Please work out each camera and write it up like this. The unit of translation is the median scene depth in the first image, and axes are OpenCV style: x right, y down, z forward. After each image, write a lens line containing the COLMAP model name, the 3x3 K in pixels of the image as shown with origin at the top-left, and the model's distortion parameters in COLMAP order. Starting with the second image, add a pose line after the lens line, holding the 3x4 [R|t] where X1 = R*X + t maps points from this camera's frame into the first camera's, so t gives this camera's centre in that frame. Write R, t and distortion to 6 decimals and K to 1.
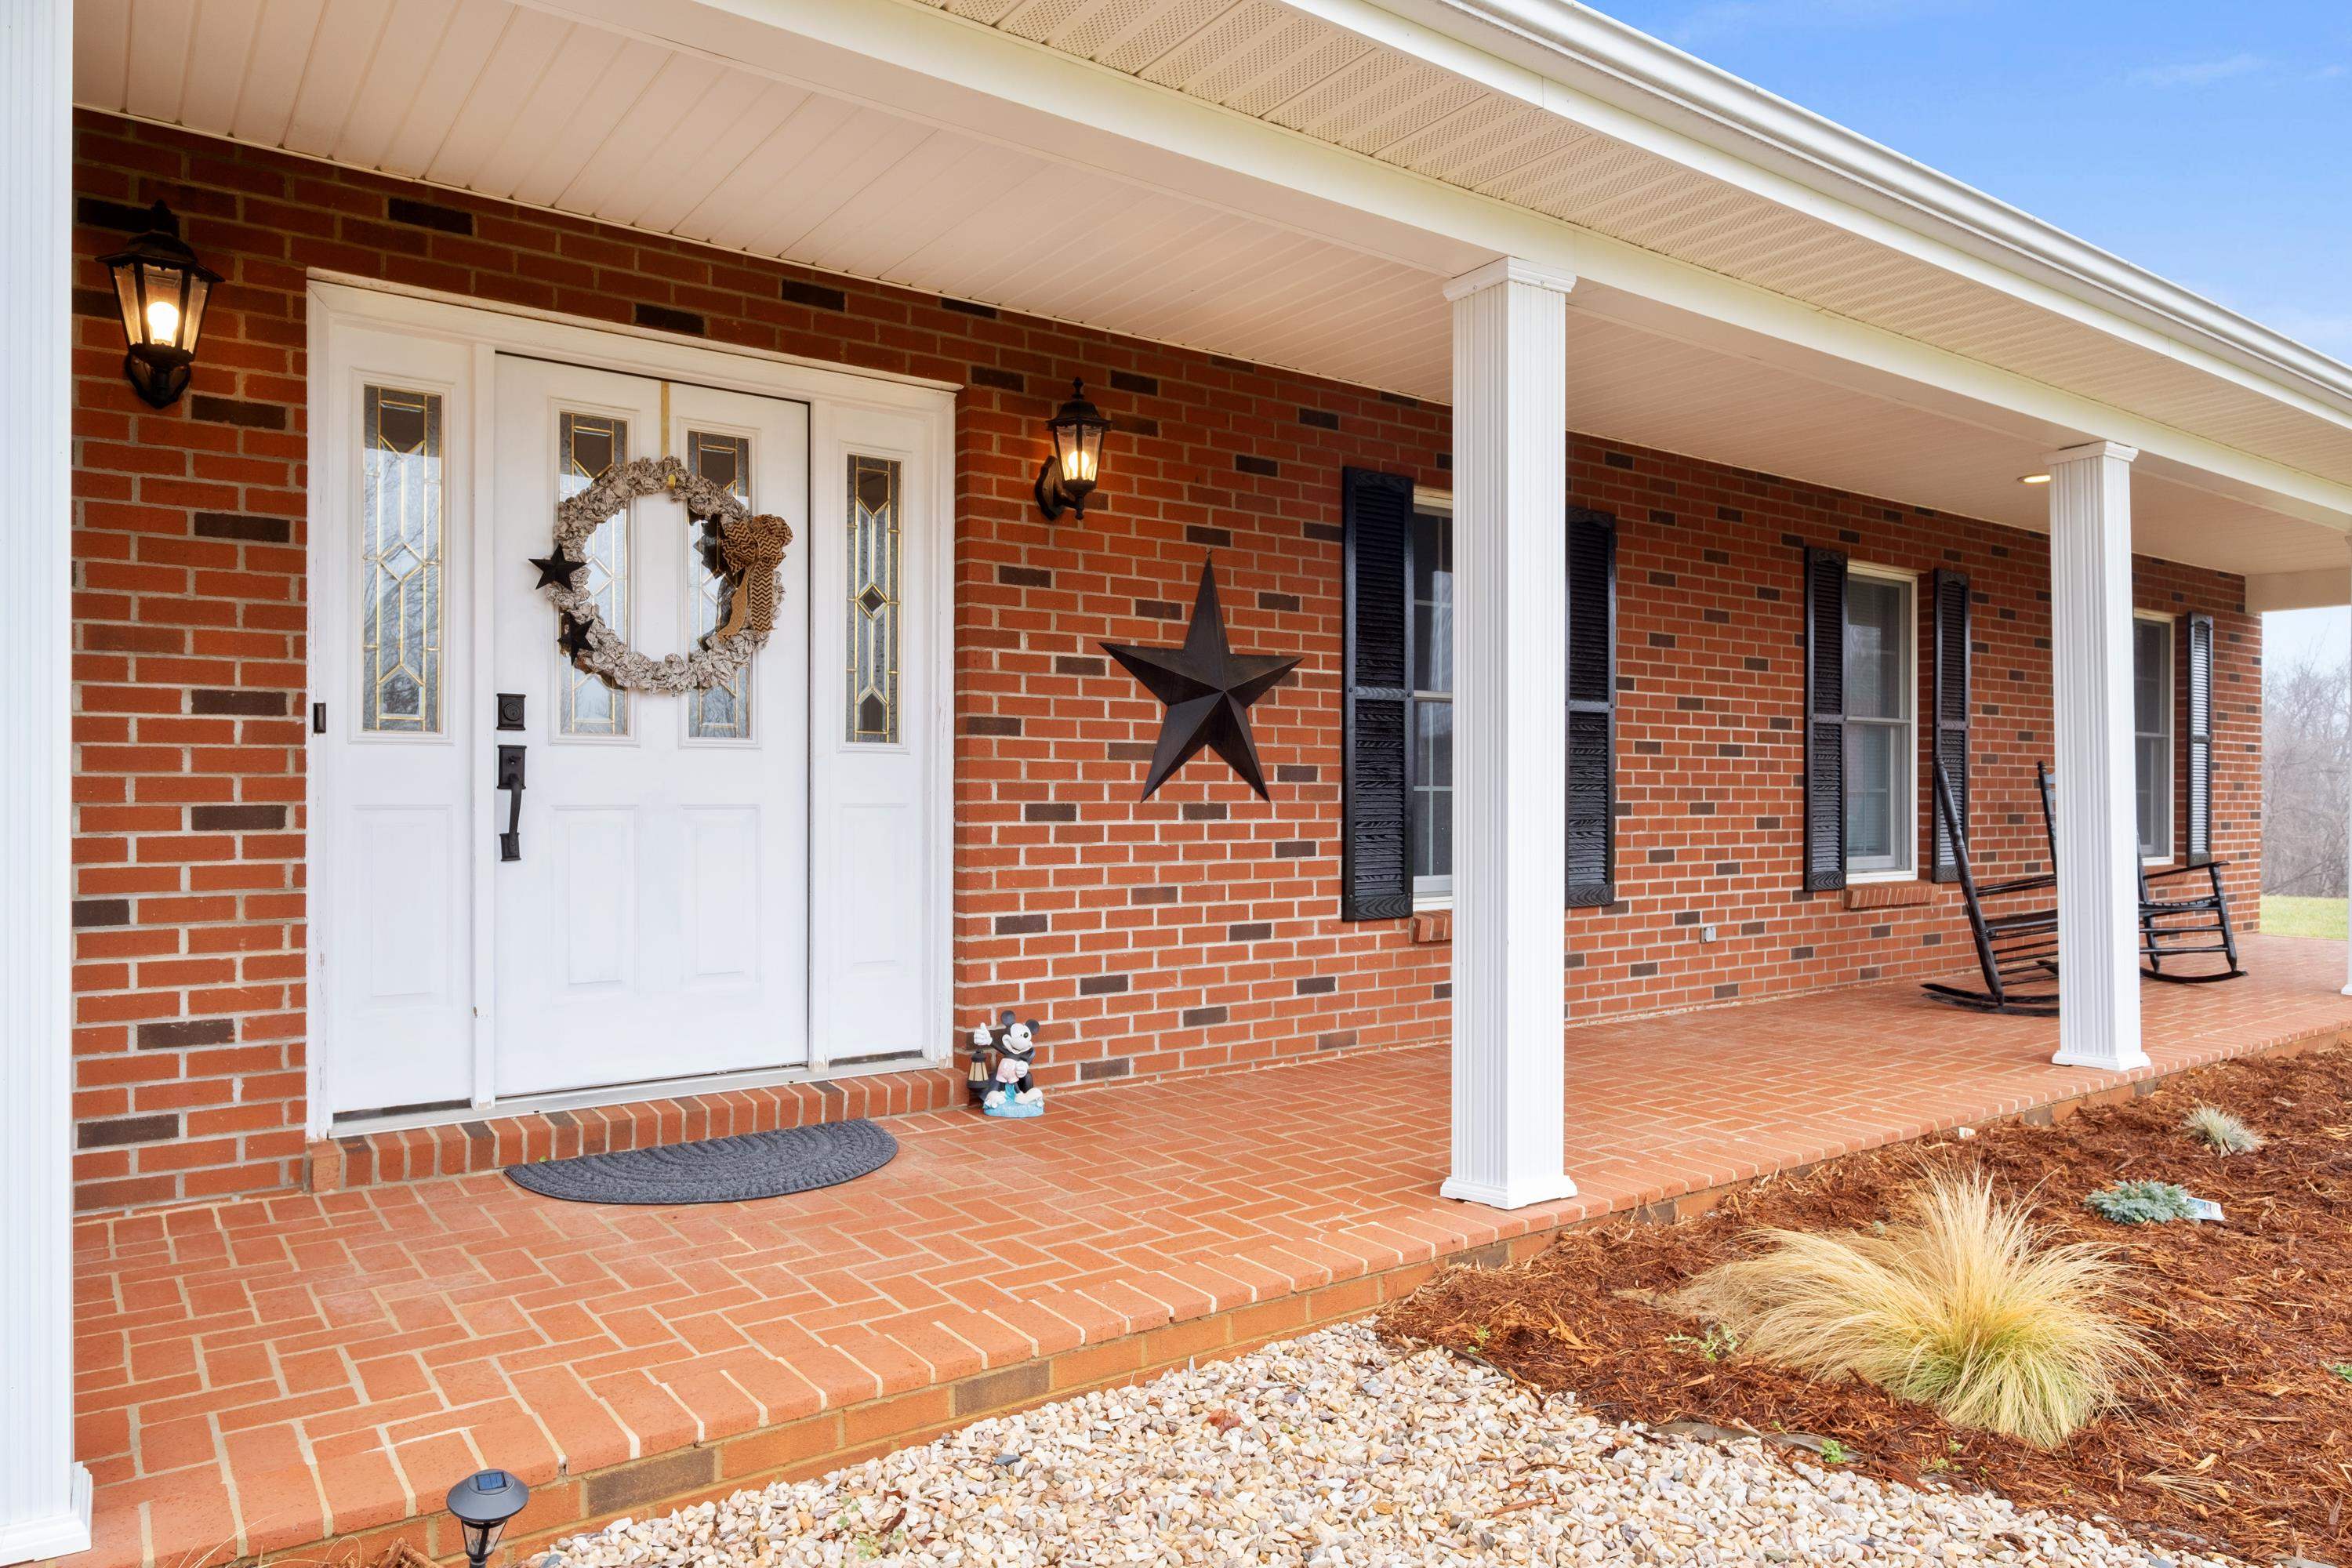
lens RADIAL K [[1531.6, 0, 1191.9], [0, 1531.6, 797.3], [0, 0, 1]] dist [0.003309, 0.008373]
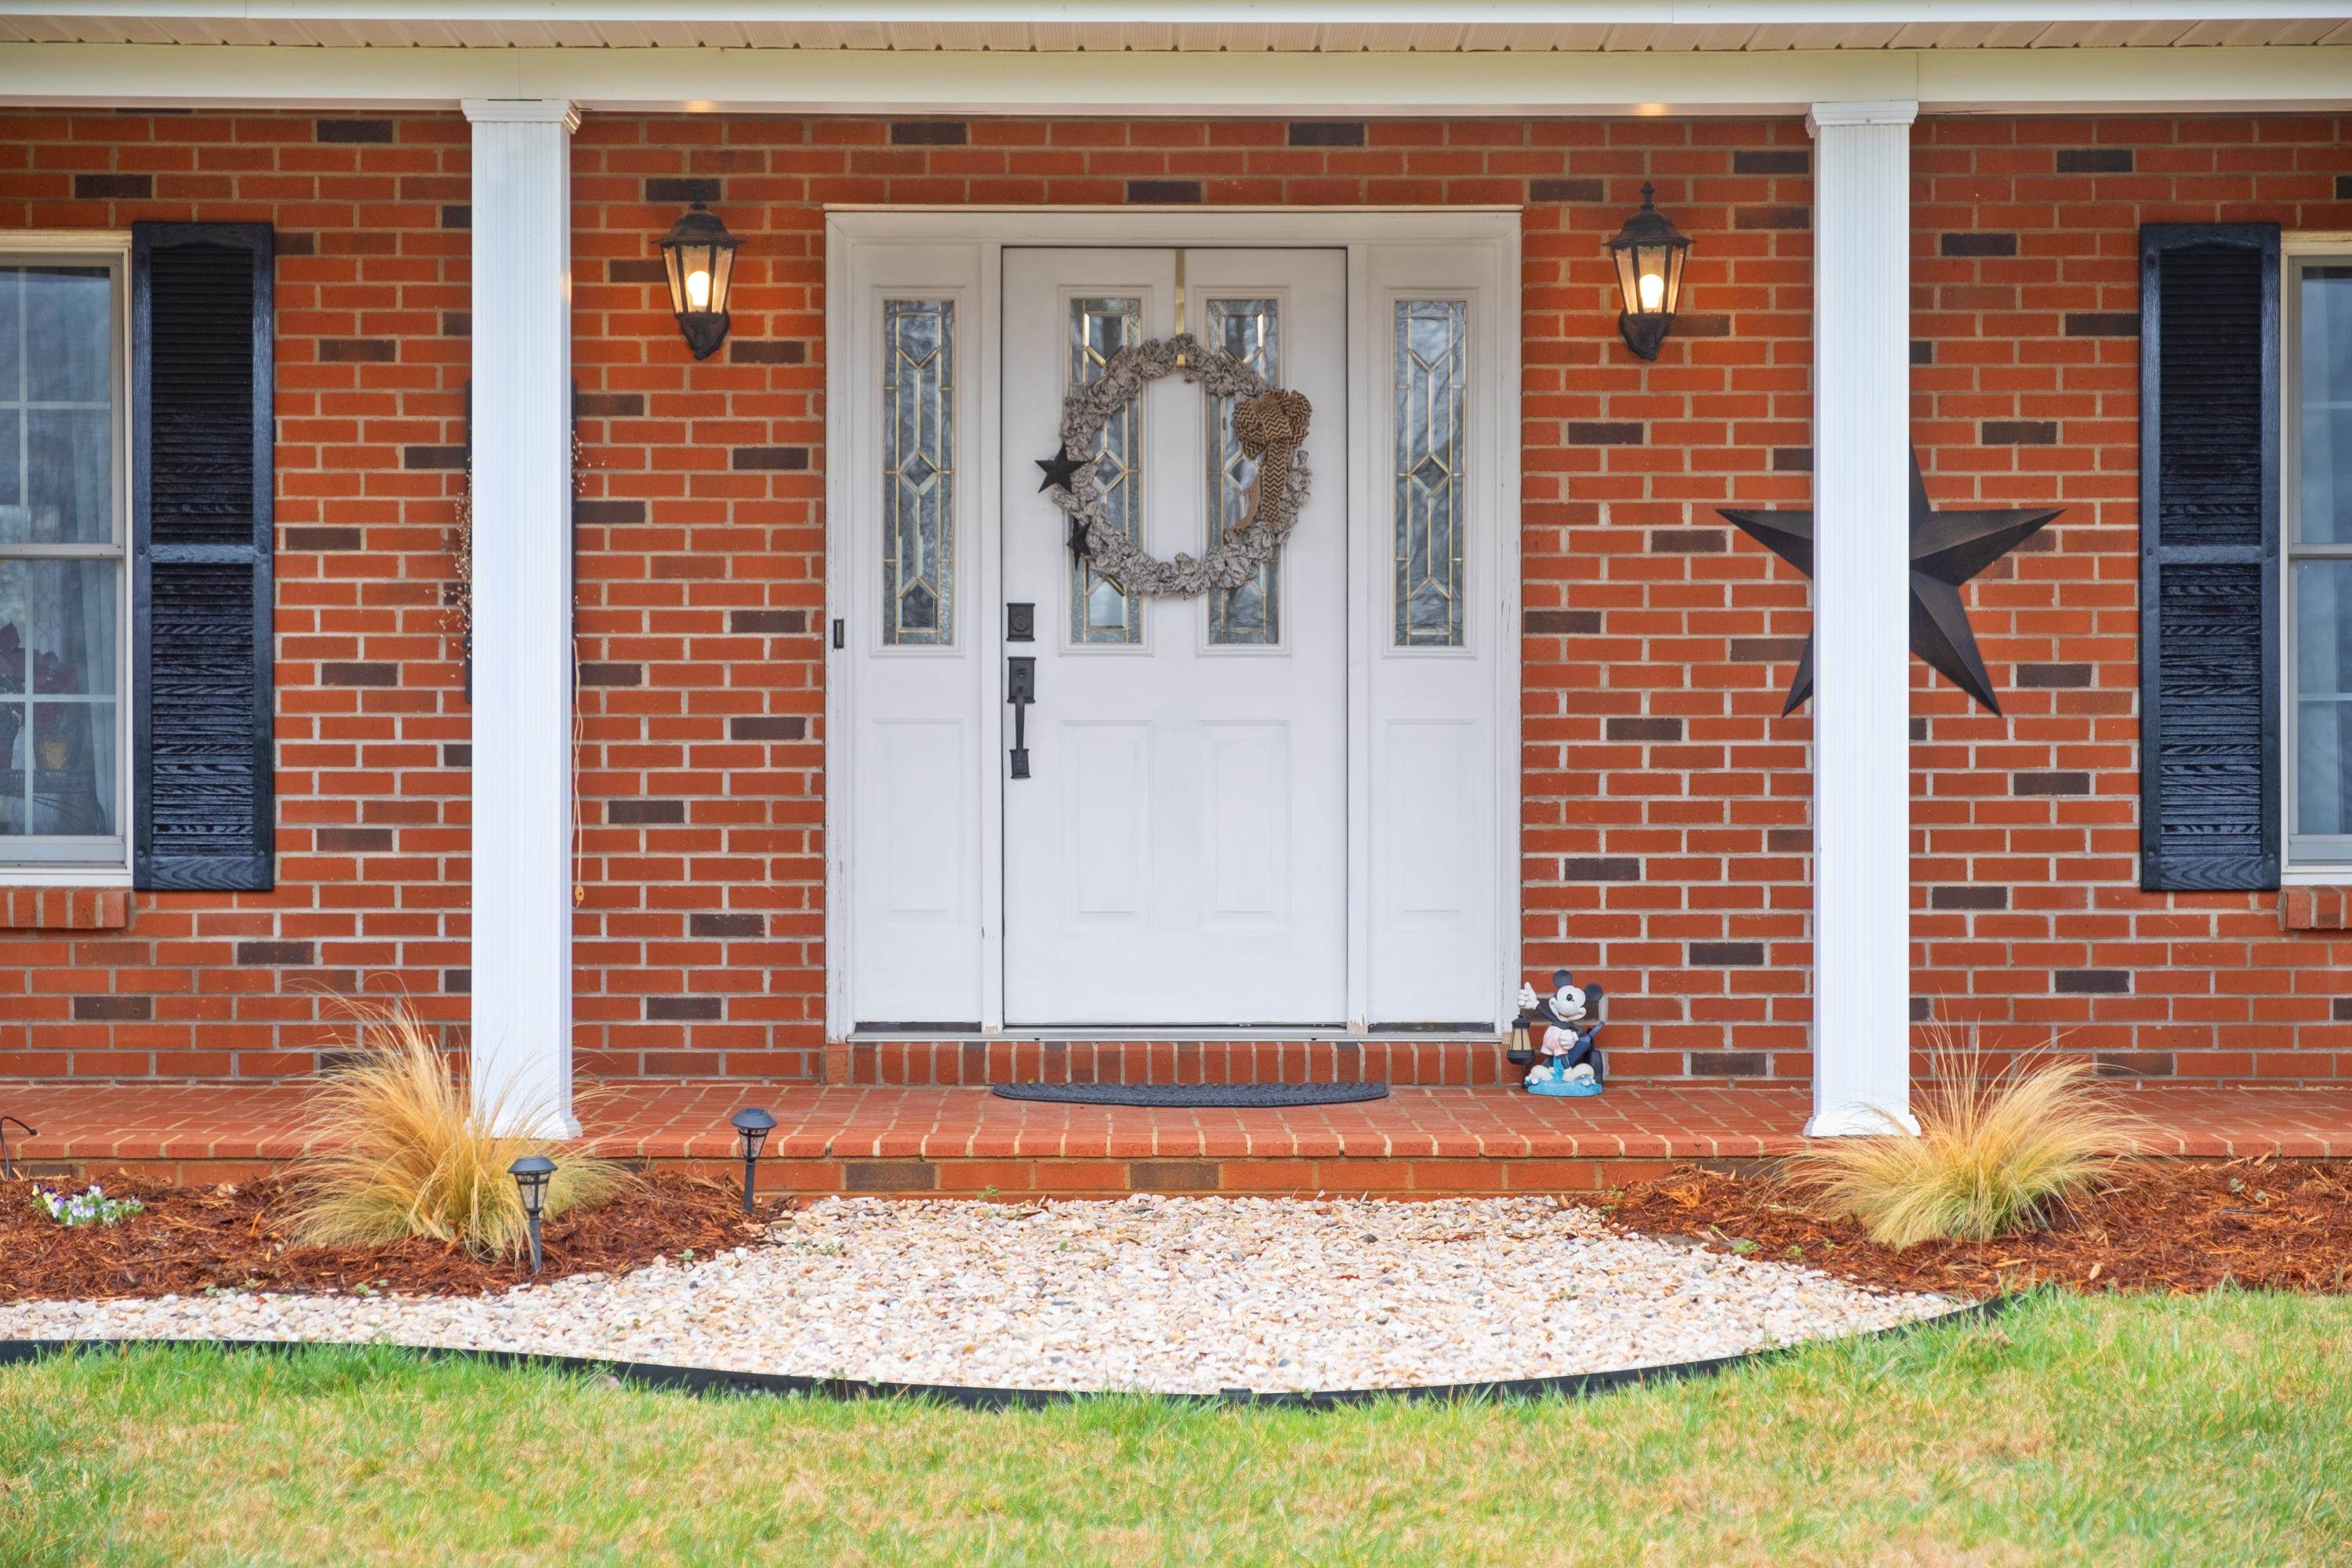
lens RADIAL K [[5113.5, 0, 1181.1], [0, 5113.5, 798.3], [0, 0, 1]] dist [0.212505, 0.000000]
pose [[0.809674, -0.003973, -0.586866, 1.460470], [-0.000232, 0.999975, -0.007089, 0.074315], [0.586880, 0.005876, 0.809653, -1.473759]]
